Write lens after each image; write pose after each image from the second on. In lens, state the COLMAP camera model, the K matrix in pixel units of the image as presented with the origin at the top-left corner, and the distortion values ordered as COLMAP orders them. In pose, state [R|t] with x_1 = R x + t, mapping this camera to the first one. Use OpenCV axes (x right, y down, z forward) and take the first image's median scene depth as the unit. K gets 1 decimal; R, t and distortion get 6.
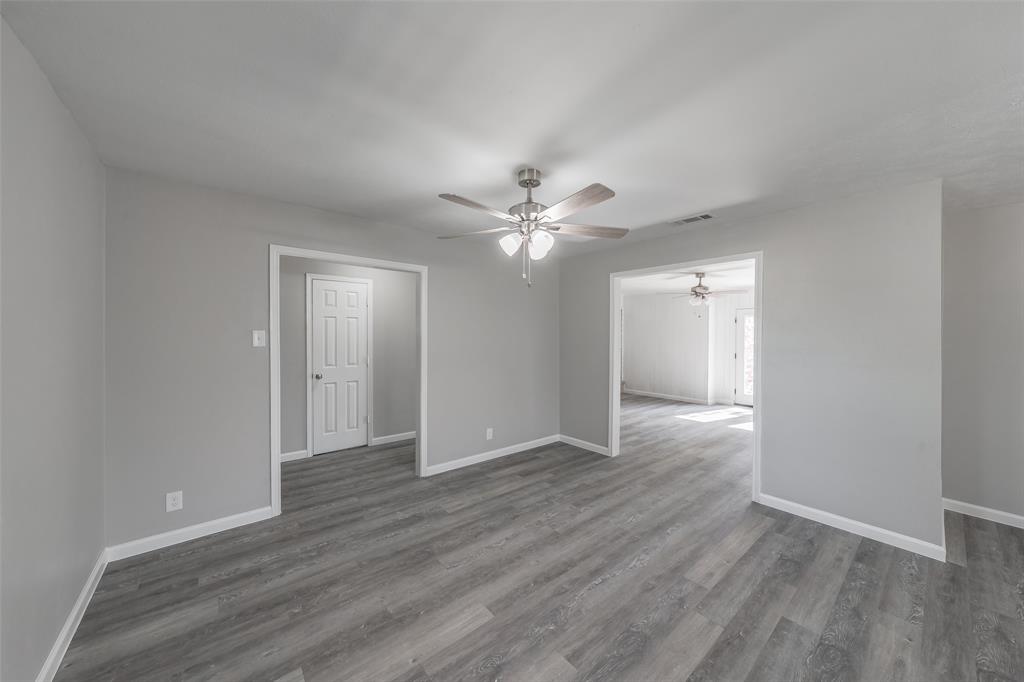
lens RADIAL K [[356.4, 0, 515.9], [0, 356.4, 337.7], [0, 0, 1]] dist [-0.000597, -0.000056]
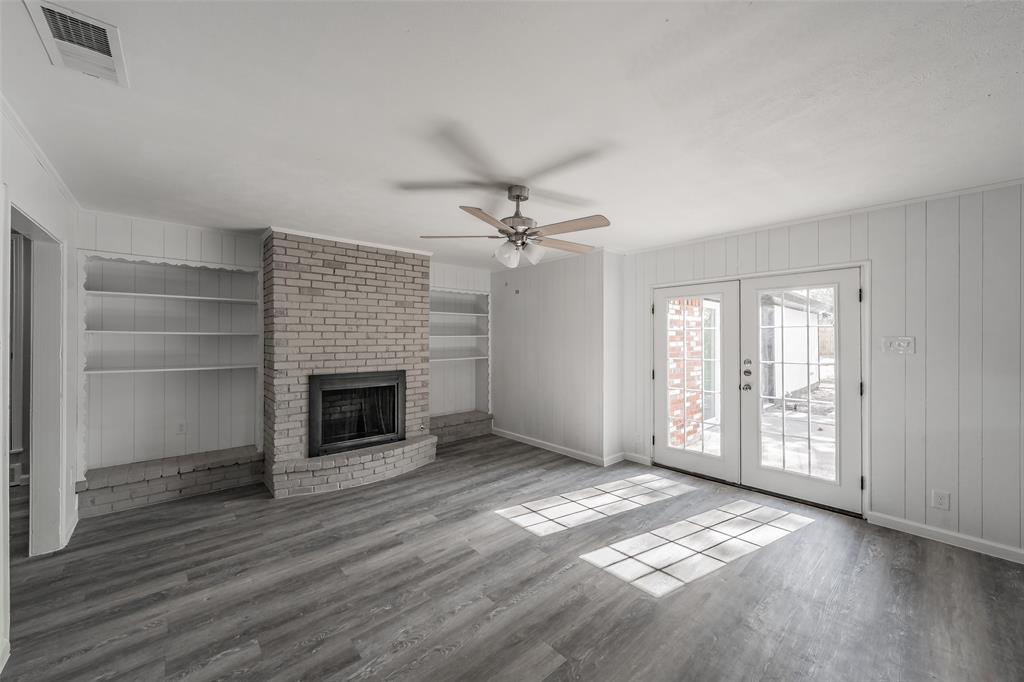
lens RADIAL K [[378.6, 0, 509.2], [0, 378.6, 337.7], [0, 0, 1]] dist [0.002419, 0.000290]
pose [[0.999407, -0.003583, 0.034233, 1.006433], [0.003855, 0.999961, -0.007897, -0.005633], [-0.034204, 0.008024, 0.999383, 1.145336]]
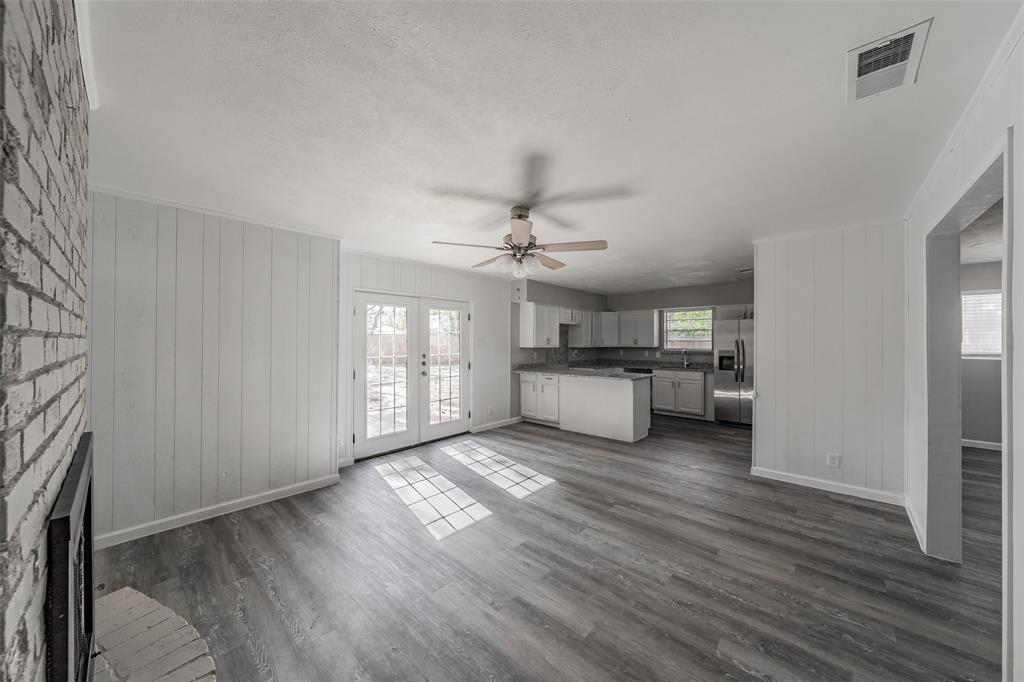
lens RADIAL K [[356.4, 0, 515.9], [0, 356.4, 337.7], [0, 0, 1]] dist [-0.000597, -0.000056]
pose [[-0.142774, 0.005731, 0.989739, 0.075411], [0.006776, 0.999965, -0.004813, -0.007882], [-0.989732, 0.006020, -0.142808, 2.203589]]
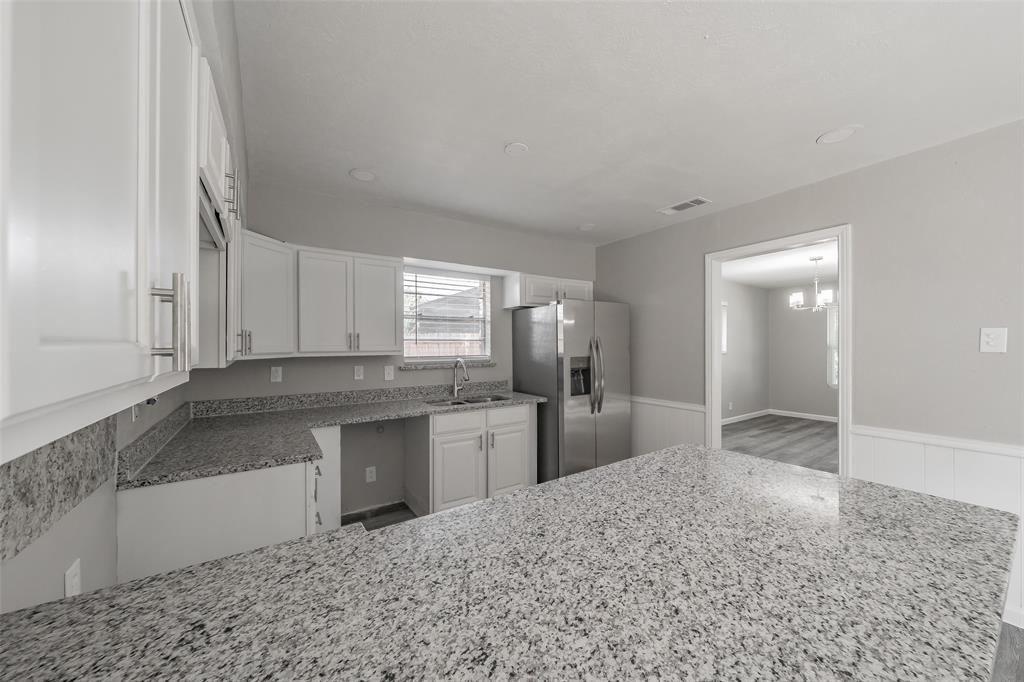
lens RADIAL K [[367.5, 0, 496.9], [0, 367.5, 339.4], [0, 0, 1]] dist [-0.000162, 0.000016]
pose [[-0.992238, 0.000047, 0.124354, 2.099964], [-0.000463, 0.999992, -0.004068, 0.014493], [-0.124353, -0.004094, -0.992230, 1.834864]]
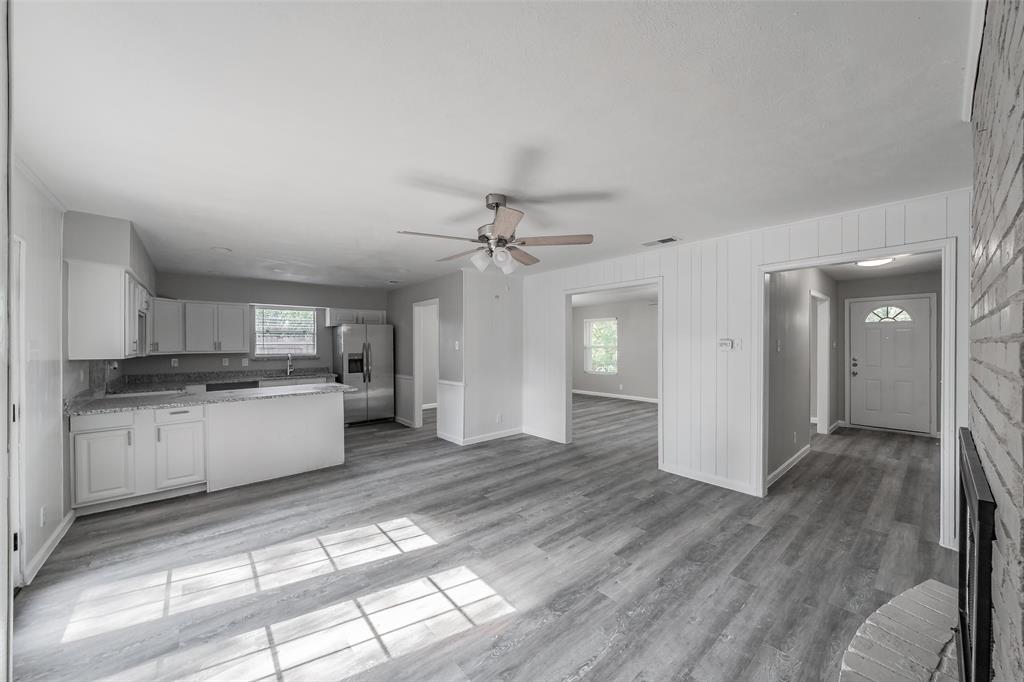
lens RADIAL K [[373.1, 0, 533.2], [0, 373.1, 345.5], [0, 0, 1]] dist [-0.000492, -0.000068]
pose [[-0.998952, -0.000181, -0.045773, 1.008555], [-0.000791, 0.999911, 0.013318, -0.014476], [0.045767, 0.013340, -0.998863, 2.984548]]
